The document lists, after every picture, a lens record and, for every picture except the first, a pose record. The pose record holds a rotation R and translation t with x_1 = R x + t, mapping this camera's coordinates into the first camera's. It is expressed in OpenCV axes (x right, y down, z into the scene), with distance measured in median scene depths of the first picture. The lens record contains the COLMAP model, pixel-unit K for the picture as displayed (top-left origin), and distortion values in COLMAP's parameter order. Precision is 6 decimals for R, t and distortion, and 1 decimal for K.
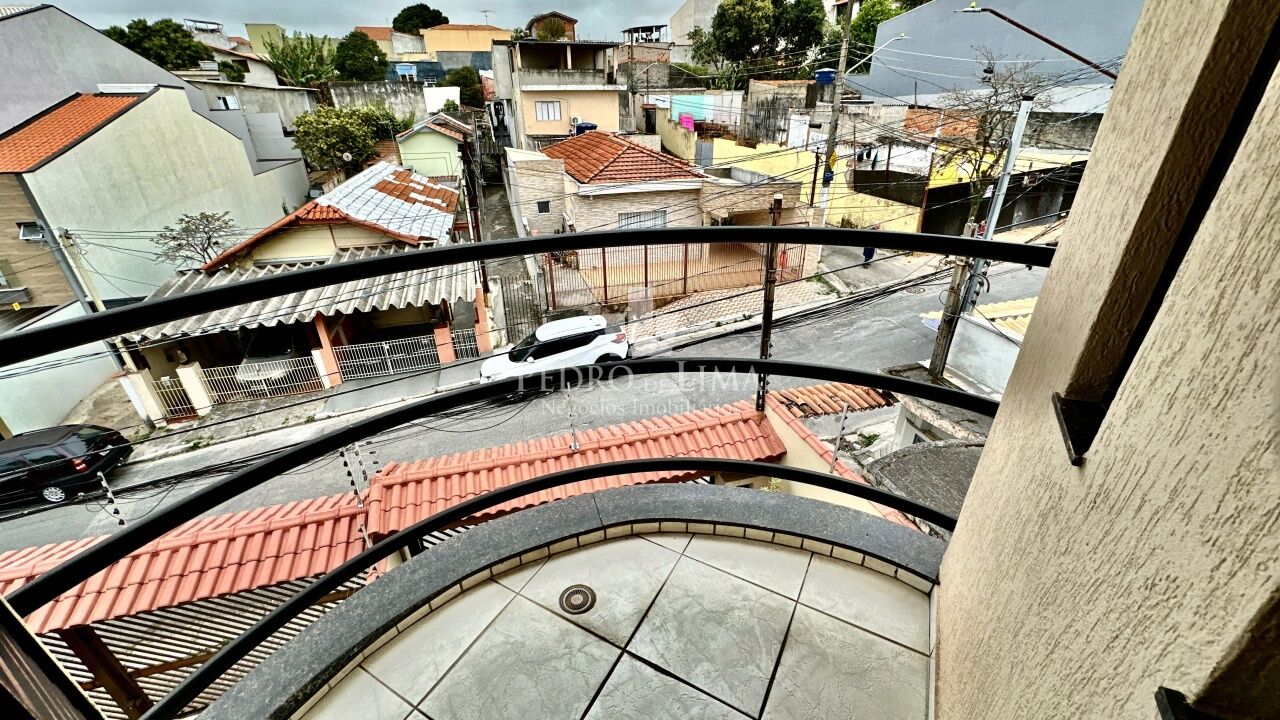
lens RADIAL K [[507.8, 0, 640.0], [0, 507.8, 360.0], [0, 0, 1]] dist [-0.000530, -0.000157]
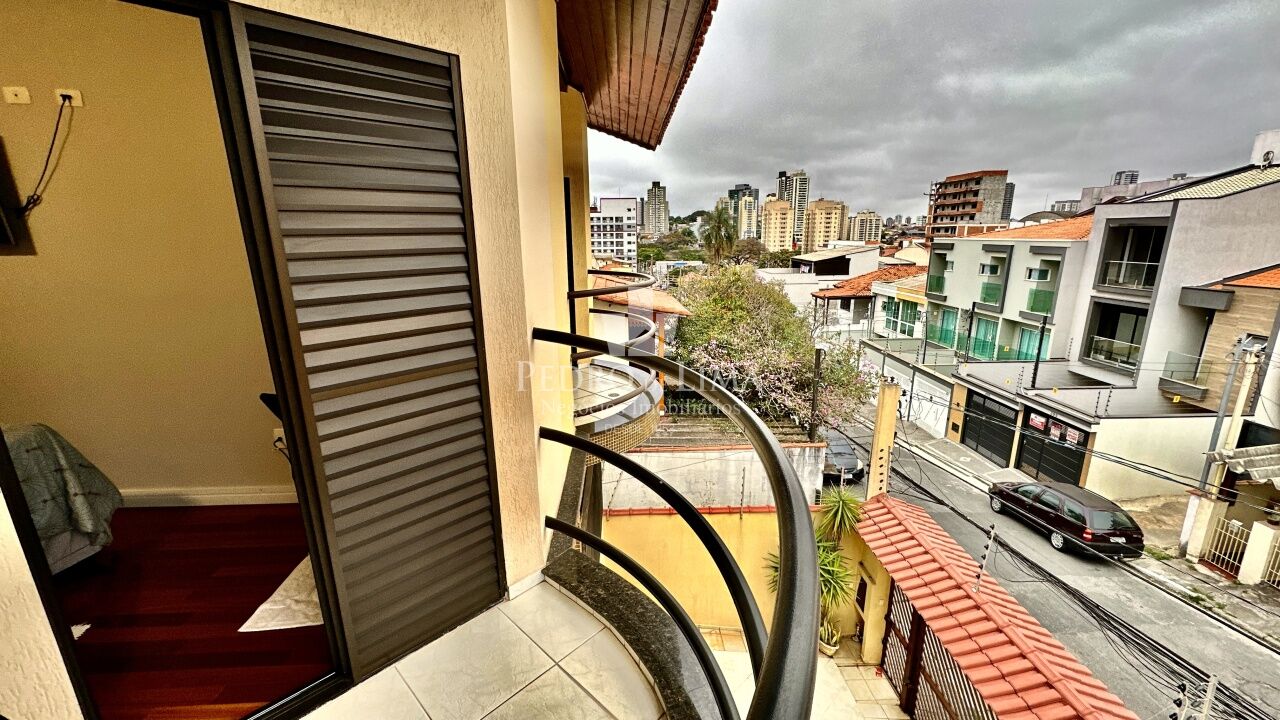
lens RADIAL K [[507.8, 0, 640.0], [0, 507.8, 360.0], [0, 0, 1]] dist [-0.000530, -0.000157]
pose [[-0.259753, 0.245144, -0.934041, 0.055262], [-0.429027, 0.837246, 0.339050, -0.052723], [0.865138, 0.488798, -0.112303, 0.097228]]
